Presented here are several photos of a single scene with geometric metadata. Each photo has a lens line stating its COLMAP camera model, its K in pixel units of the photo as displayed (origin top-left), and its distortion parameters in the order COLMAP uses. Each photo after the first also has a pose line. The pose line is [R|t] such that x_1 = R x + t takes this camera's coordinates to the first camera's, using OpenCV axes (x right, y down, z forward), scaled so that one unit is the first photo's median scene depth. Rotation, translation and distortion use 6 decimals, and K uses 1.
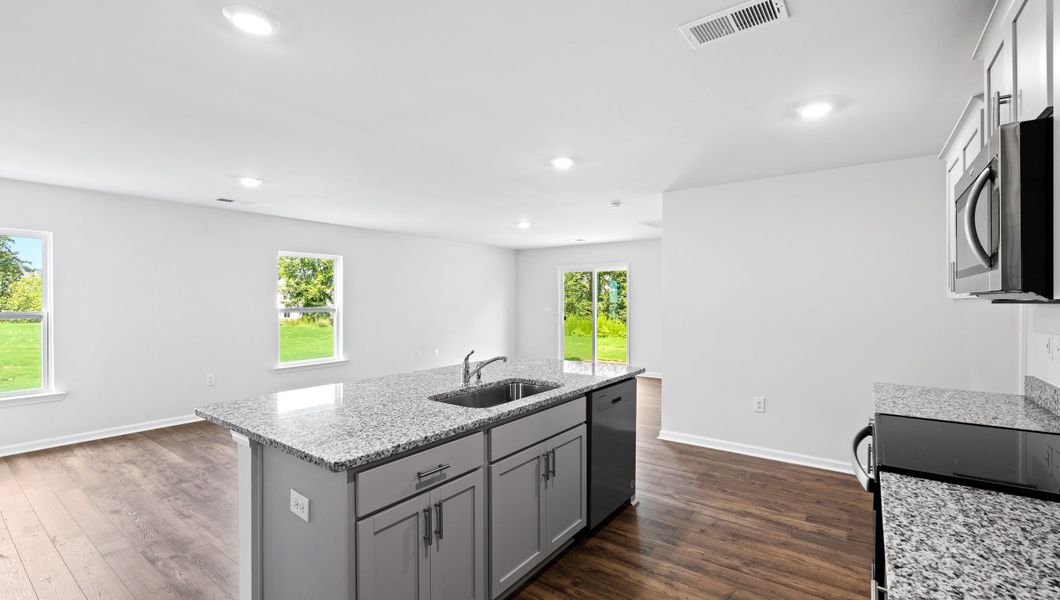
lens RADIAL K [[459.8, 0, 528.2], [0, 459.8, 300.4], [0, 0, 1]] dist [-0.006922, 0.000395]
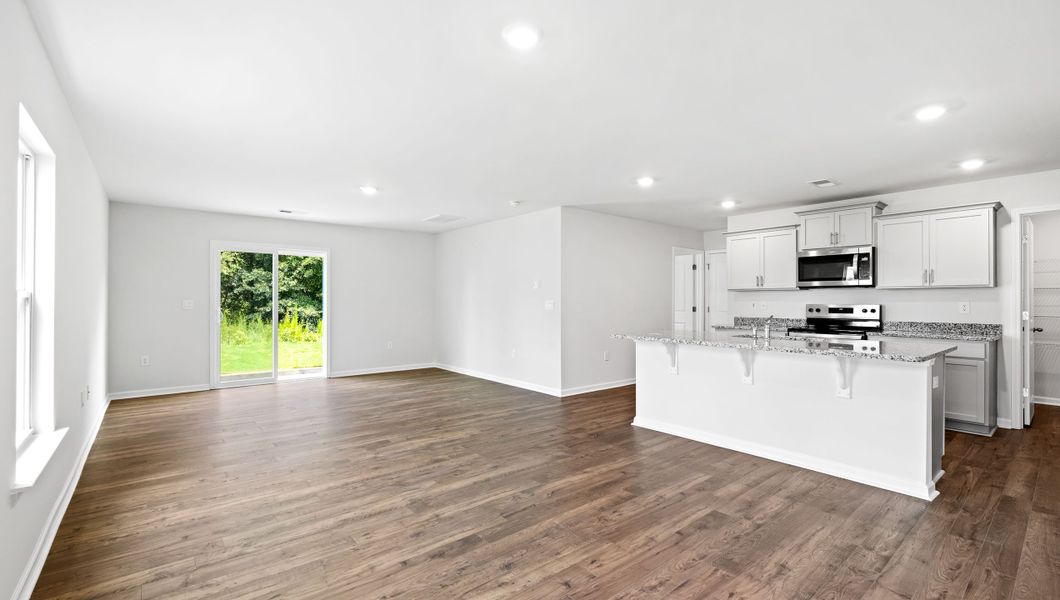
lens RADIAL K [[459.8, 0, 533.3], [0, 459.8, 301.7], [0, 0, 1]] dist [-0.006922, 0.000395]
pose [[0.236142, 0.000006, 0.971719, -0.488347], [-0.000135, 1.000000, 0.000027, 0.016724], [-0.971719, -0.000137, 0.236142, 0.383732]]
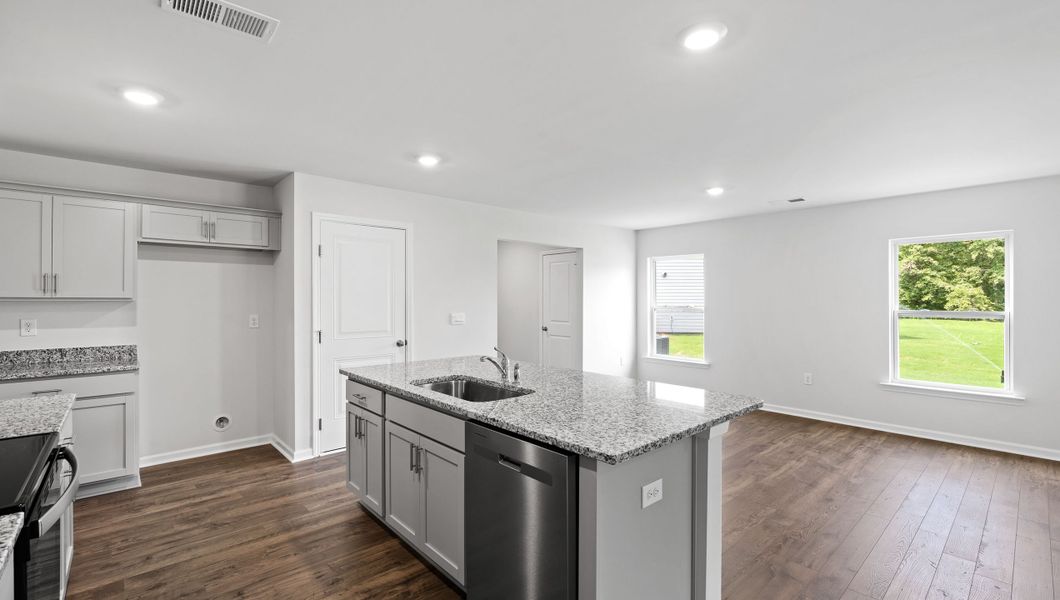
lens RADIAL K [[459.8, 0, 531.7], [0, 459.8, 298.0], [0, 0, 1]] dist [-0.006922, 0.000395]
pose [[-0.196657, -0.003646, -0.980466, 0.240943], [-0.002771, 0.999991, -0.003163, 0.000078], [0.980468, 0.002095, -0.196665, 0.348990]]
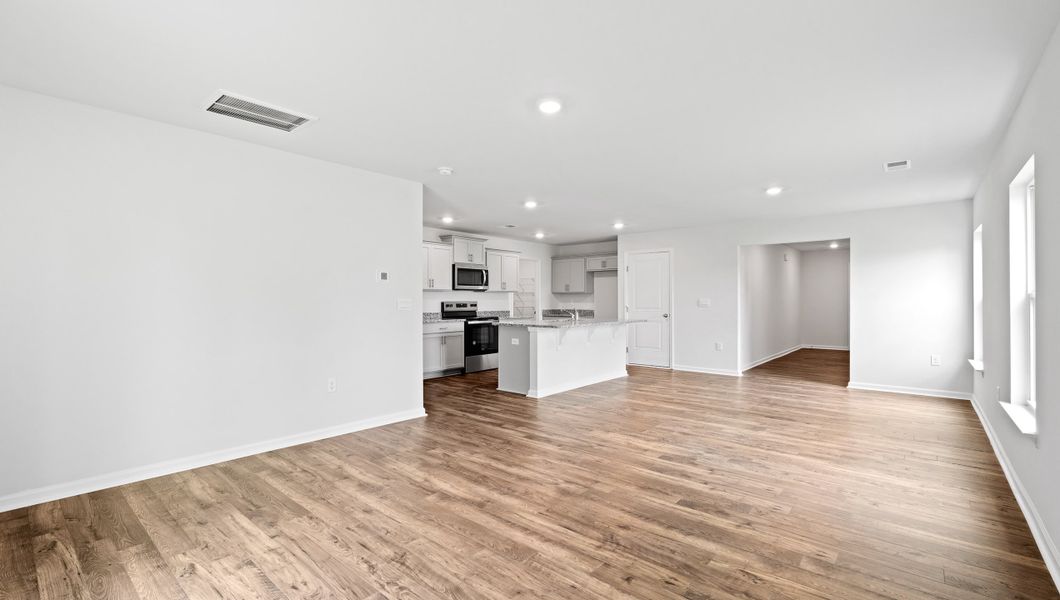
lens RADIAL K [[459.8, 0, 527.3], [0, 459.8, 298.6], [0, 0, 1]] dist [-0.006922, 0.000395]
pose [[-0.997141, 0.000959, 0.075557, -0.014762], [0.000902, 0.999999, -0.000788, 0.015636], [-0.075558, -0.000718, -0.997141, 1.014818]]
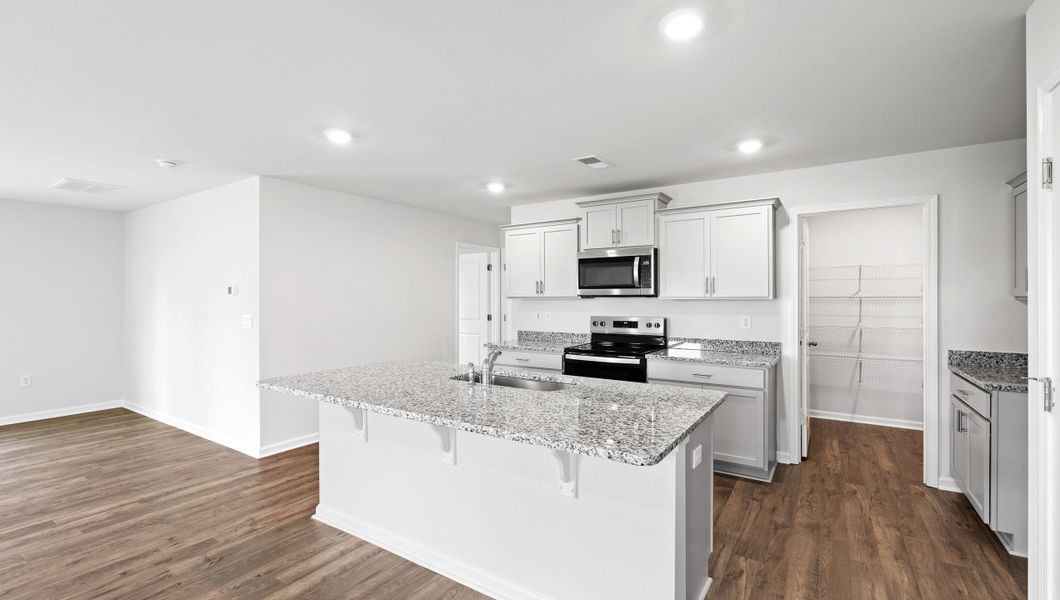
lens RADIAL K [[459.8, 0, 533.5], [0, 459.8, 298.8], [0, 0, 1]] dist [-0.006922, 0.000395]
pose [[-0.060412, -0.002048, 0.998171, -0.303547], [0.003494, 0.999991, 0.002263, -0.000507], [-0.998167, 0.003624, -0.060404, 0.265137]]
